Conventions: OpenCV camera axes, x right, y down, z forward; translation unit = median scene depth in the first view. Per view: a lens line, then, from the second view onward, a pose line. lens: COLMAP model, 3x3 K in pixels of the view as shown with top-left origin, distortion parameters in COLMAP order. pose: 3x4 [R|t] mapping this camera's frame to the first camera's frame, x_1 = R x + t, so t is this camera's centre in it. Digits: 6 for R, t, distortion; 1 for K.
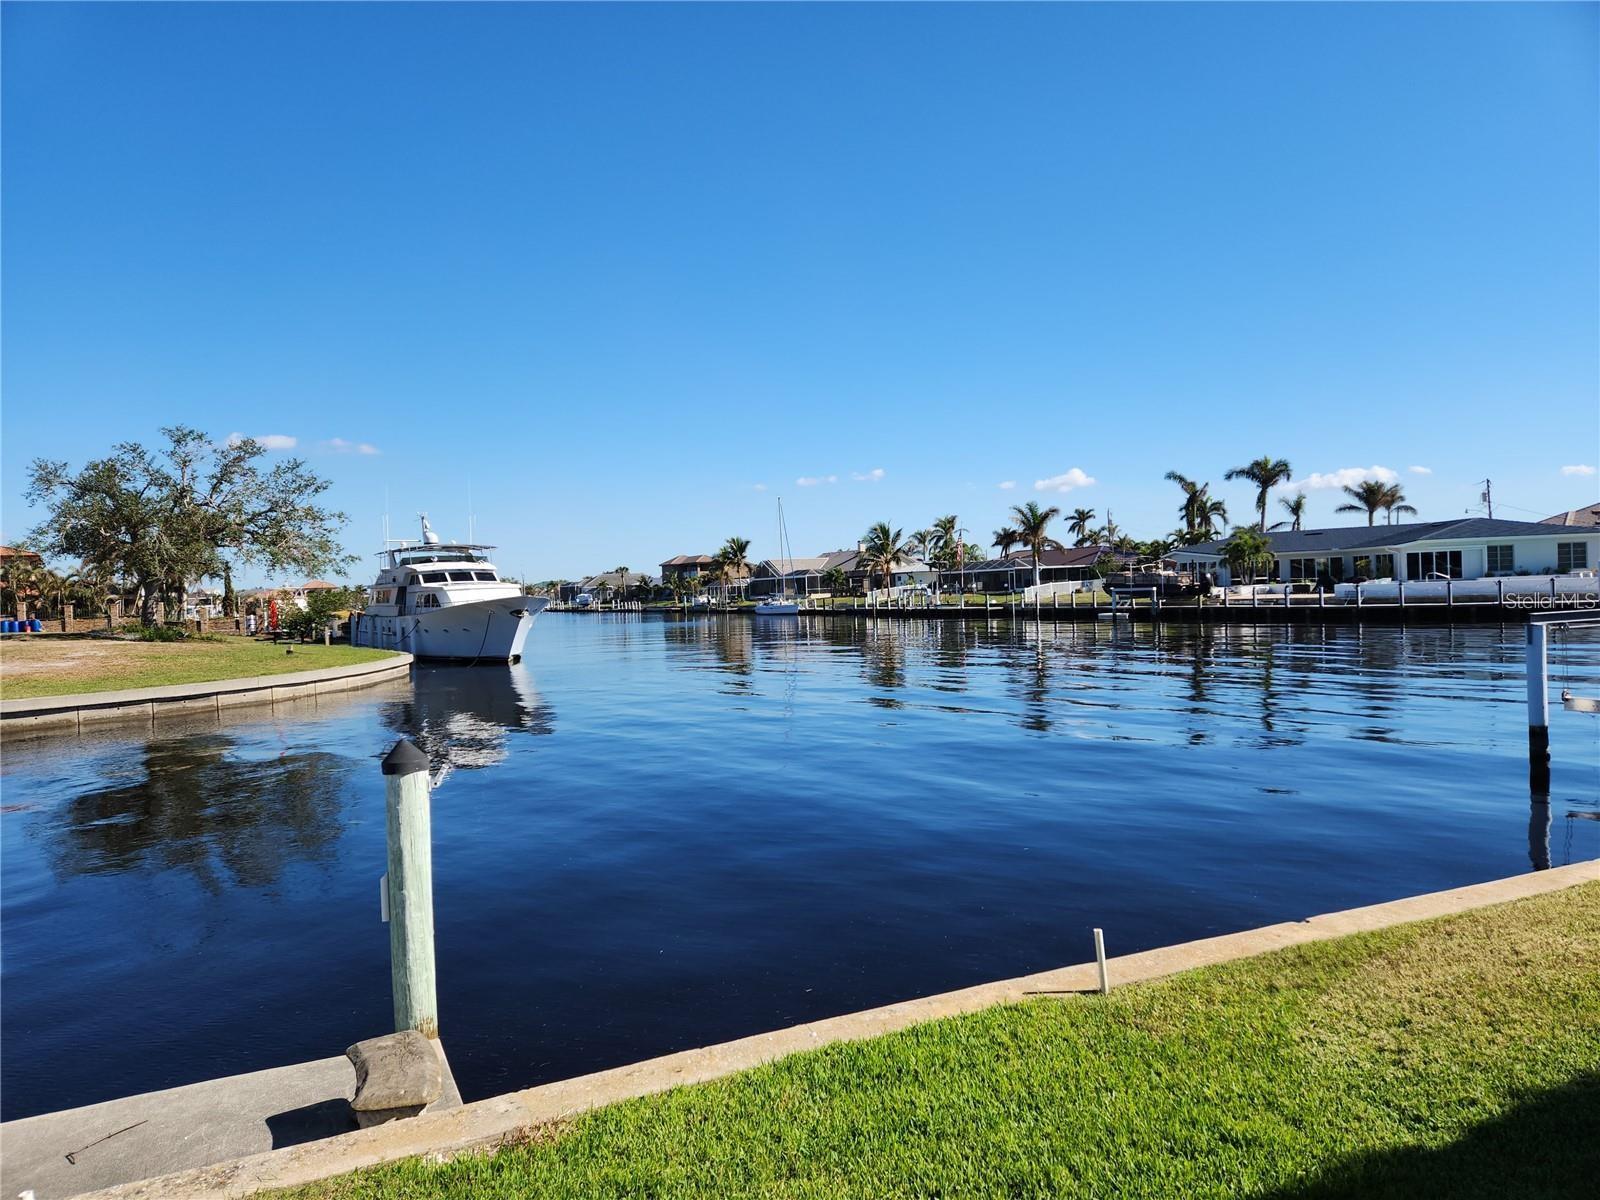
lens RADIAL K [[1073.9, 0, 764.9], [0, 1073.9, 596.4], [0, 0, 1]] dist [0.069142, -0.003091]
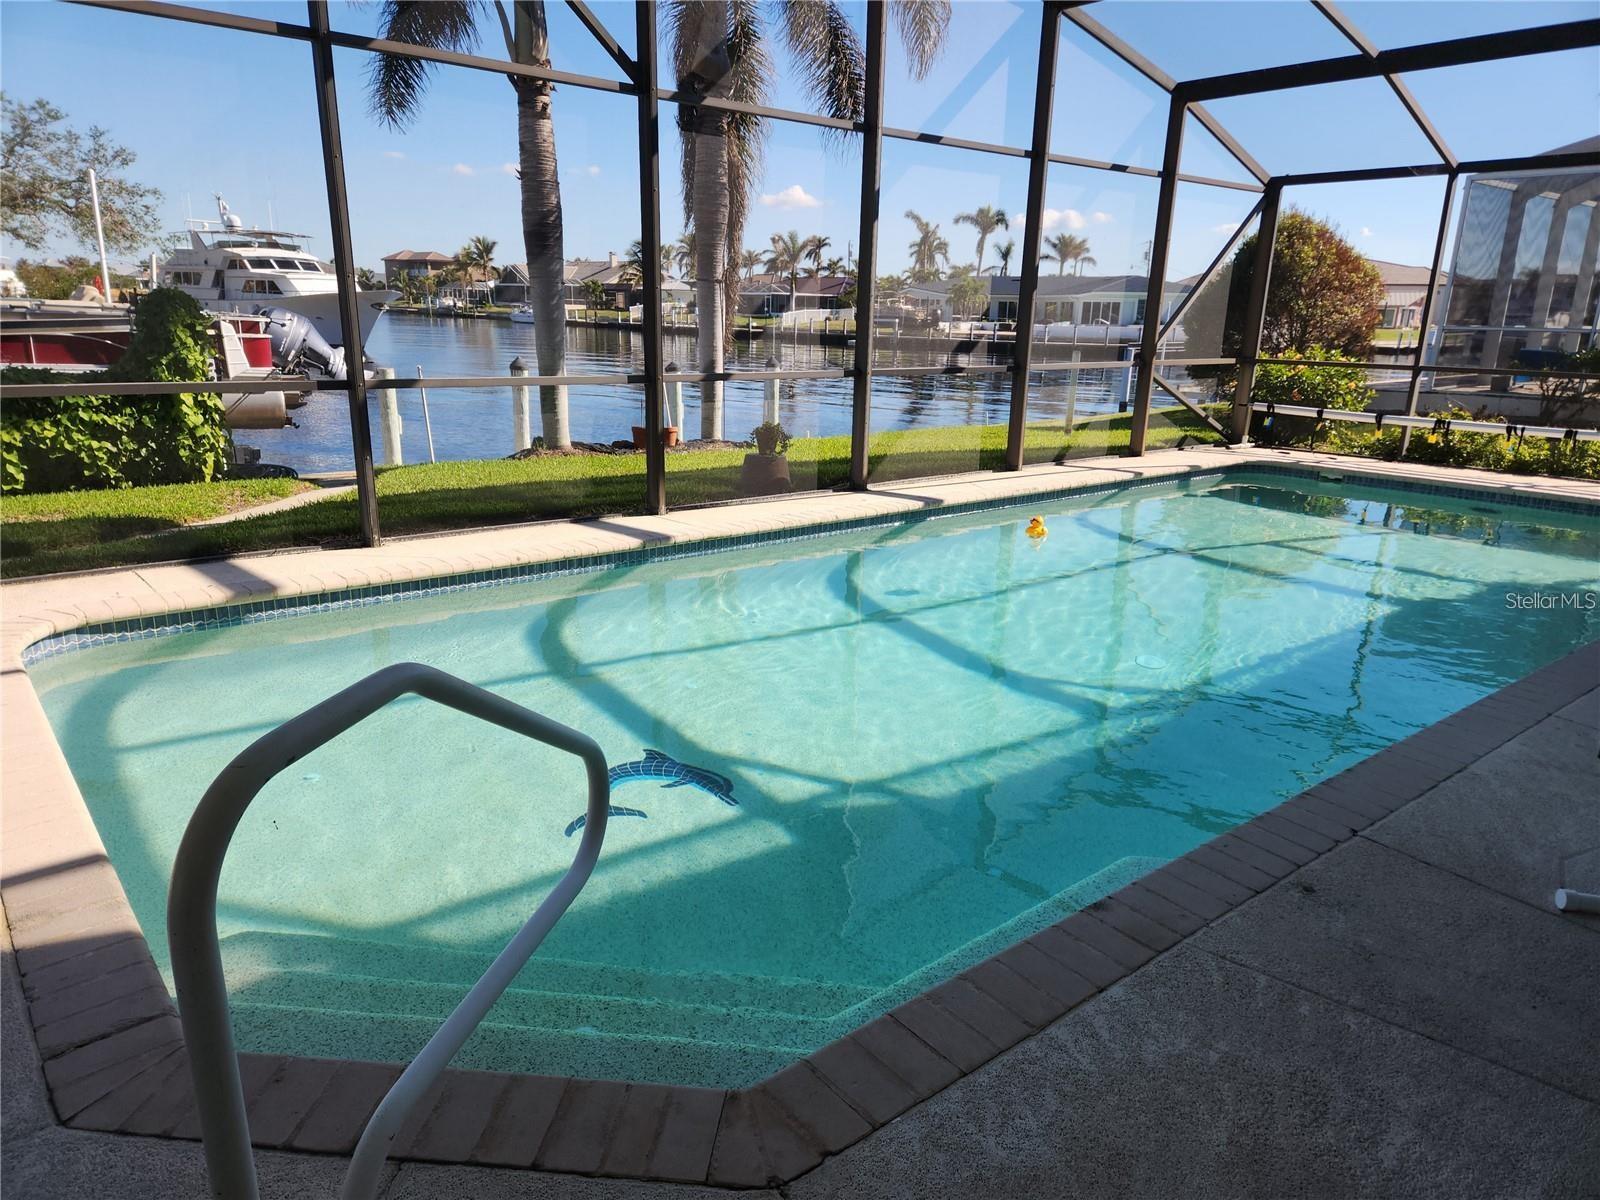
lens RADIAL K [[1073.9, 0, 764.9], [0, 1073.9, 596.4], [0, 0, 1]] dist [0.069142, -0.003091]
pose [[0.966317, -0.005174, 0.257302, -0.062545], [-0.060514, 0.967196, 0.246717, 0.001464], [-0.250138, -0.253977, 0.934305, -0.108739]]
